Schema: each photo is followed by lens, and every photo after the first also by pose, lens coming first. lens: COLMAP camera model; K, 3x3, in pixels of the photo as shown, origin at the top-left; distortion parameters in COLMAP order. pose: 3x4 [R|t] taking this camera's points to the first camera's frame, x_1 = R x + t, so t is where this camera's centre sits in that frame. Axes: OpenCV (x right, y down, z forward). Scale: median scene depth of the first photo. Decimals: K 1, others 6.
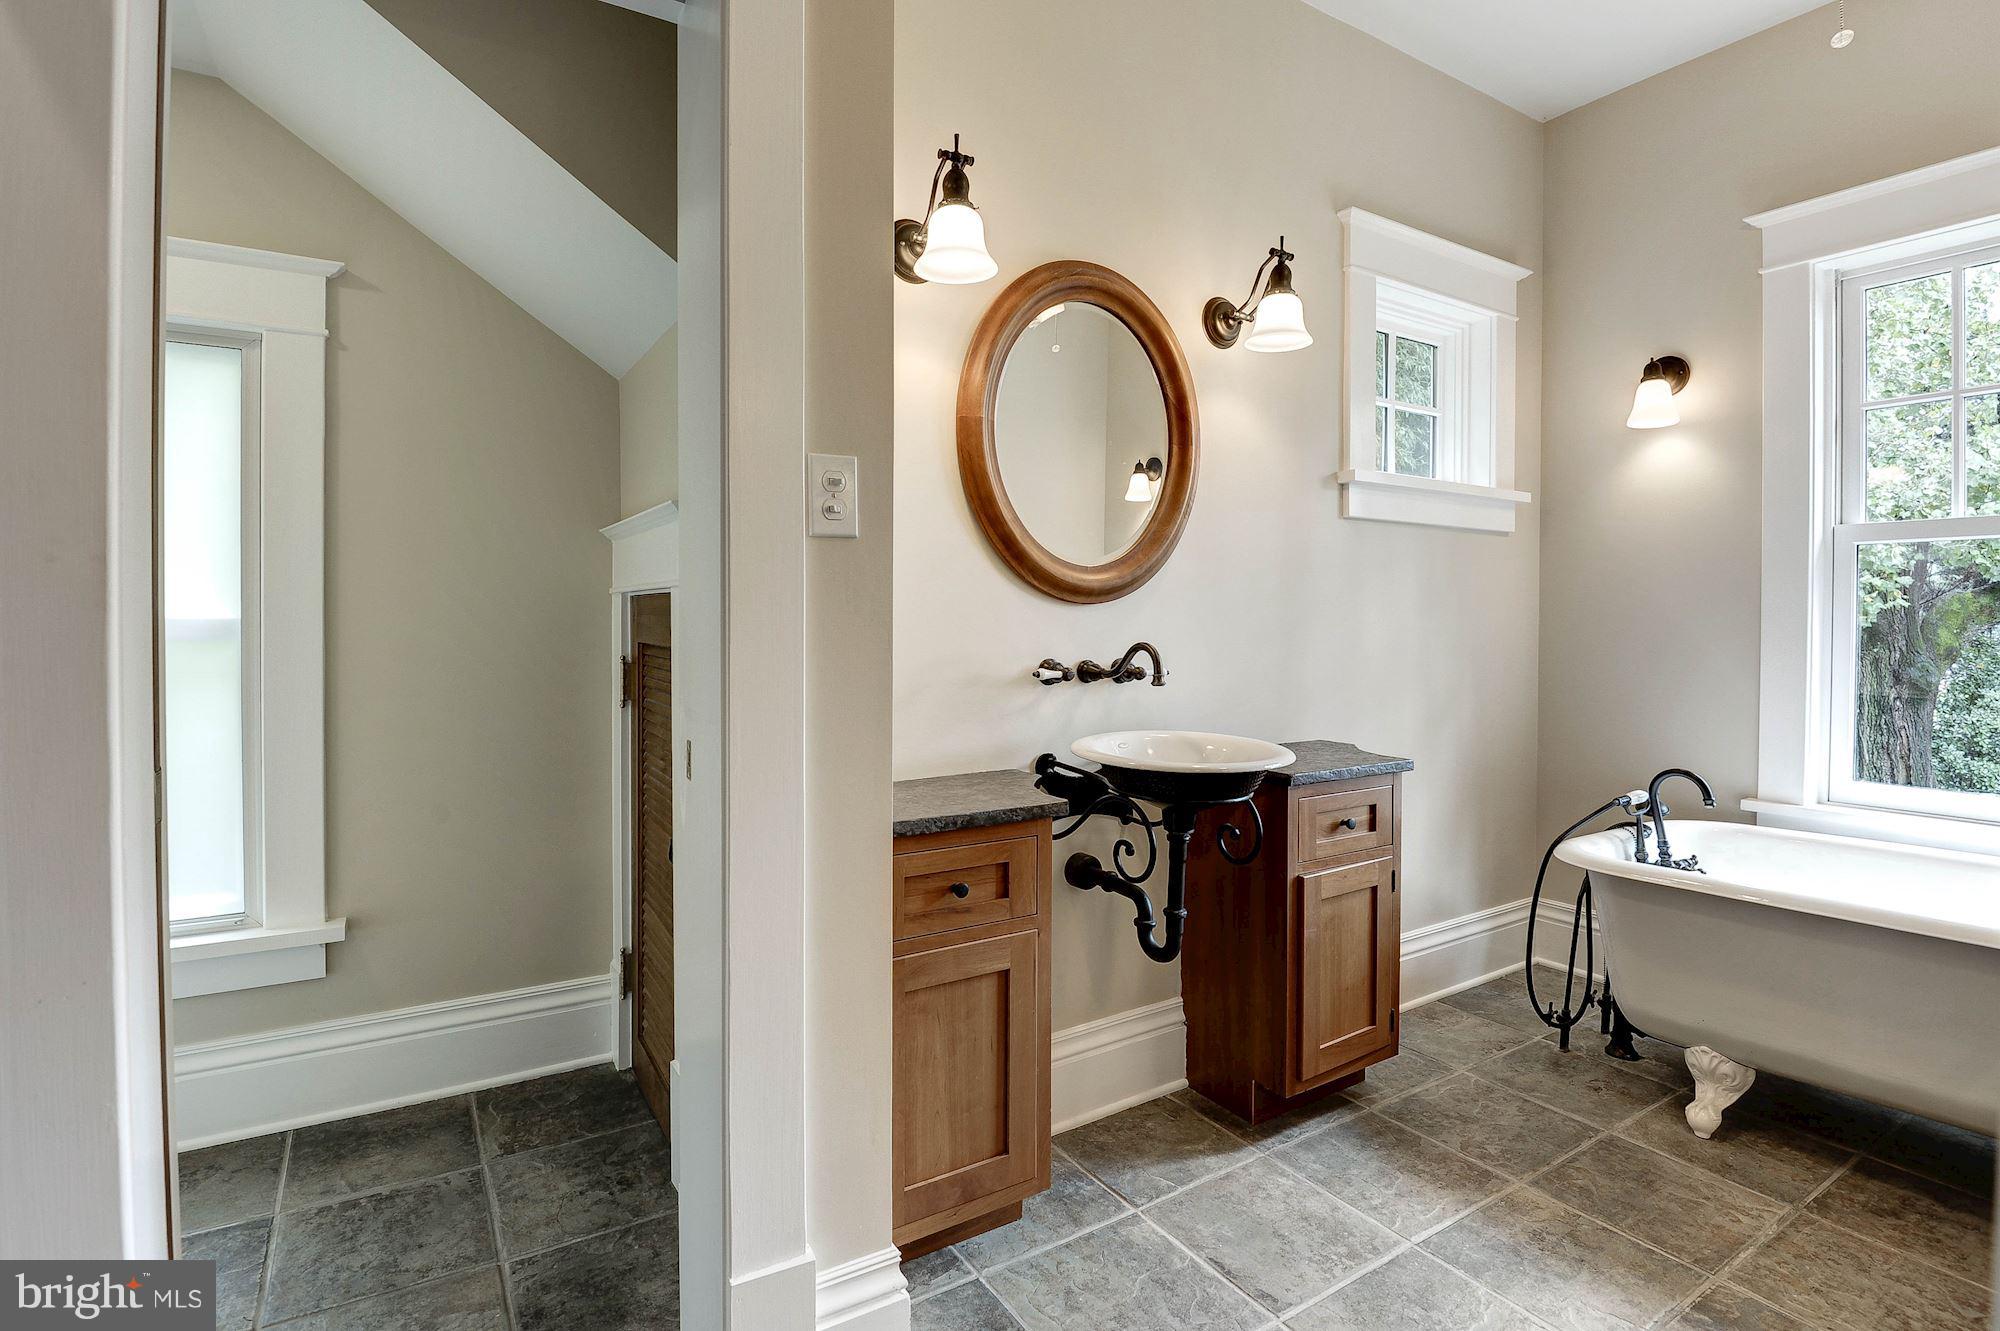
lens RADIAL K [[973.9, 0, 1005.3], [0, 973.9, 636.1], [0, 0, 1]] dist [0.001642, 0.000200]
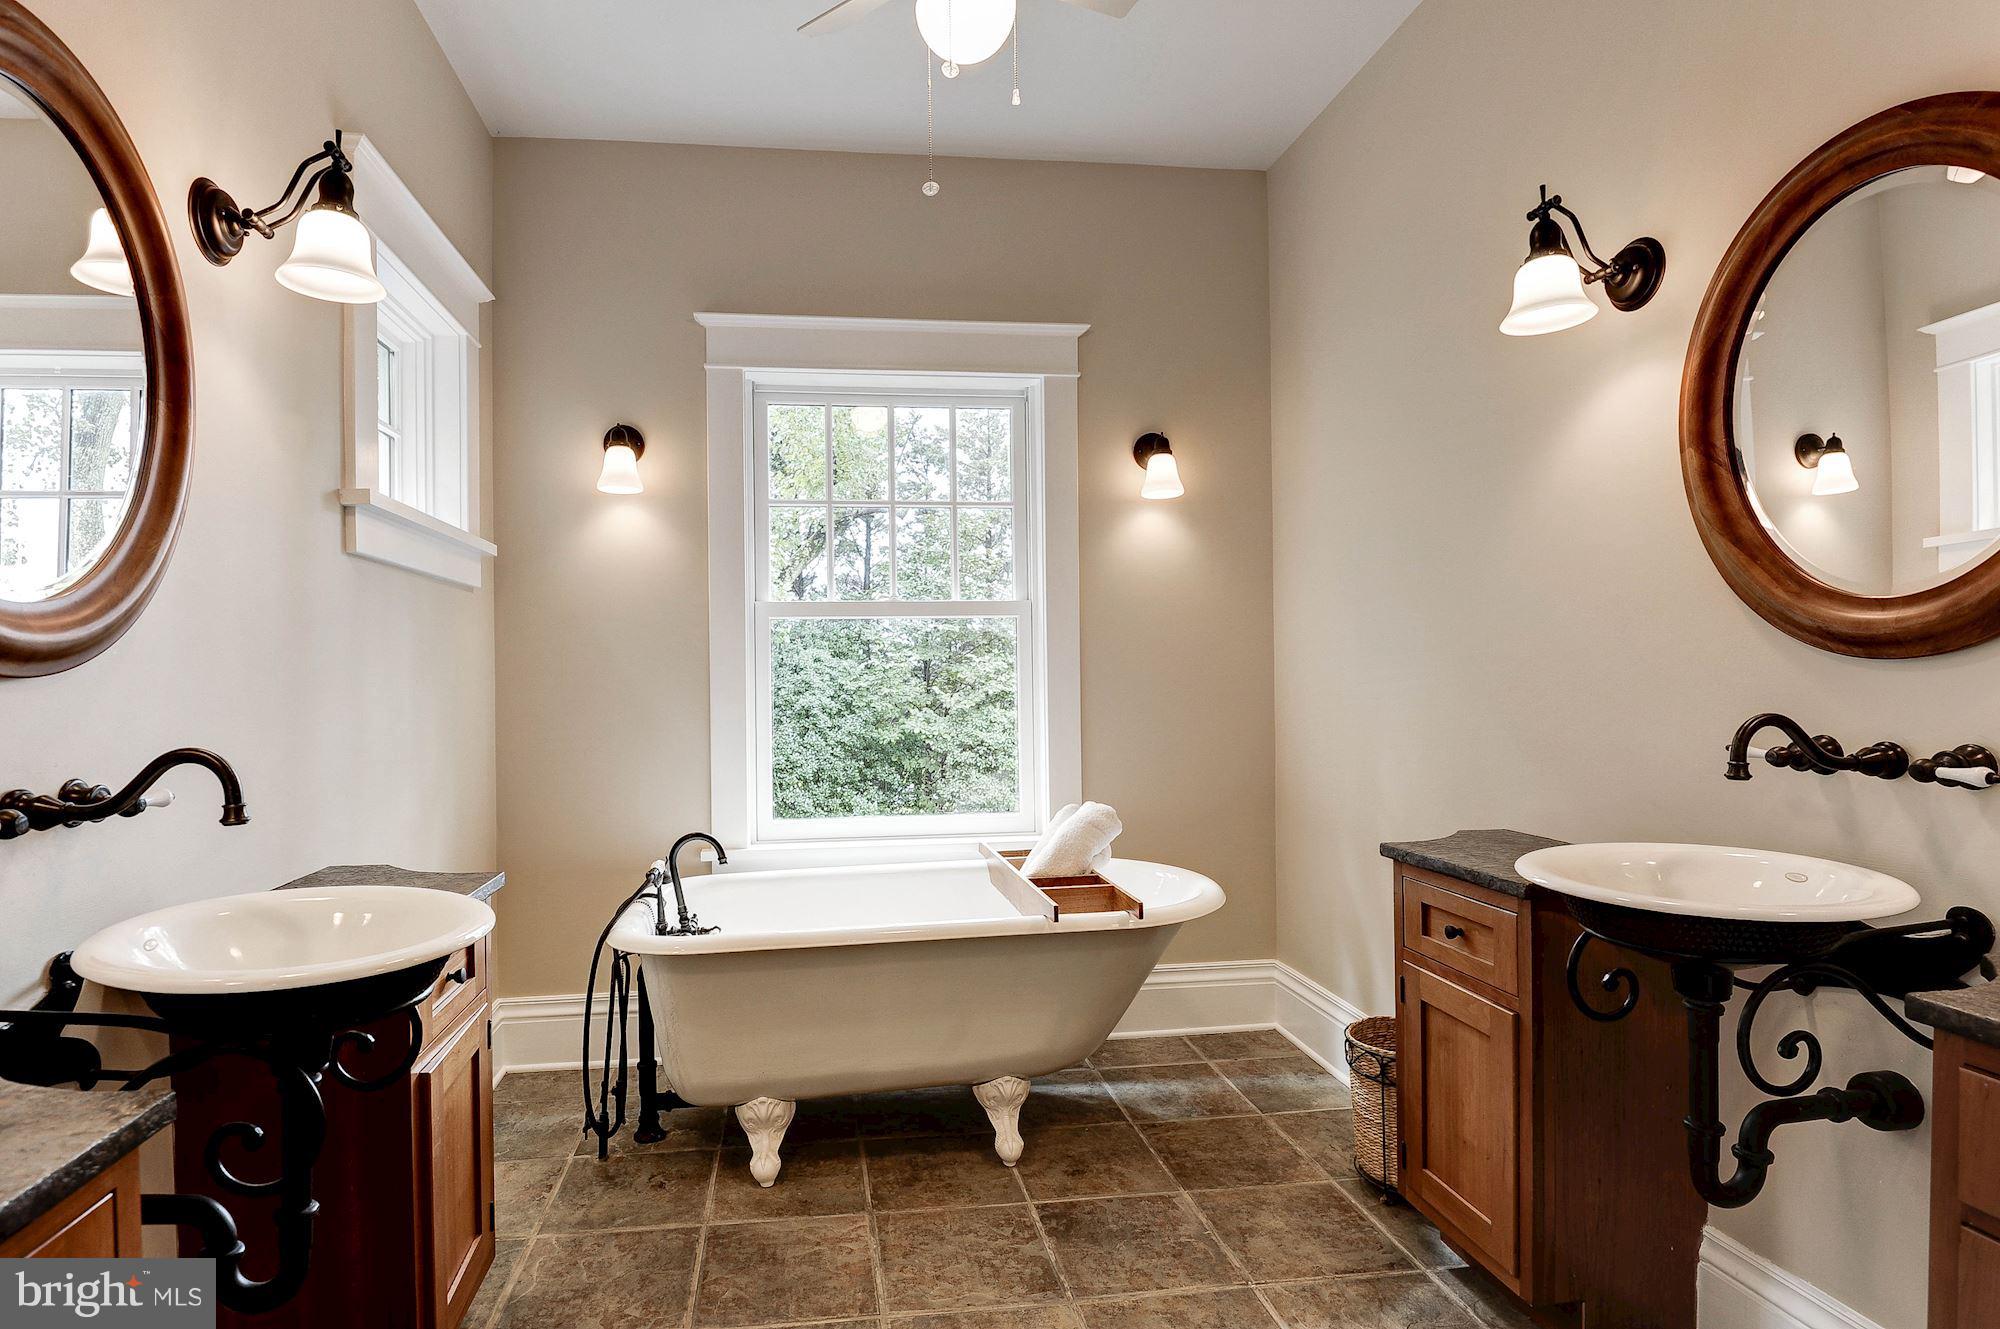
lens RADIAL K [[1026.7, 0, 998.4], [0, 1026.7, 674.0], [0, 0, 1]] dist [-0.001394, -0.001234]
pose [[0.452627, -0.004865, 0.891687, -0.138268], [0.028554, 0.999551, -0.009041, -0.012136], [-0.891243, 0.029553, 0.452563, 0.265735]]
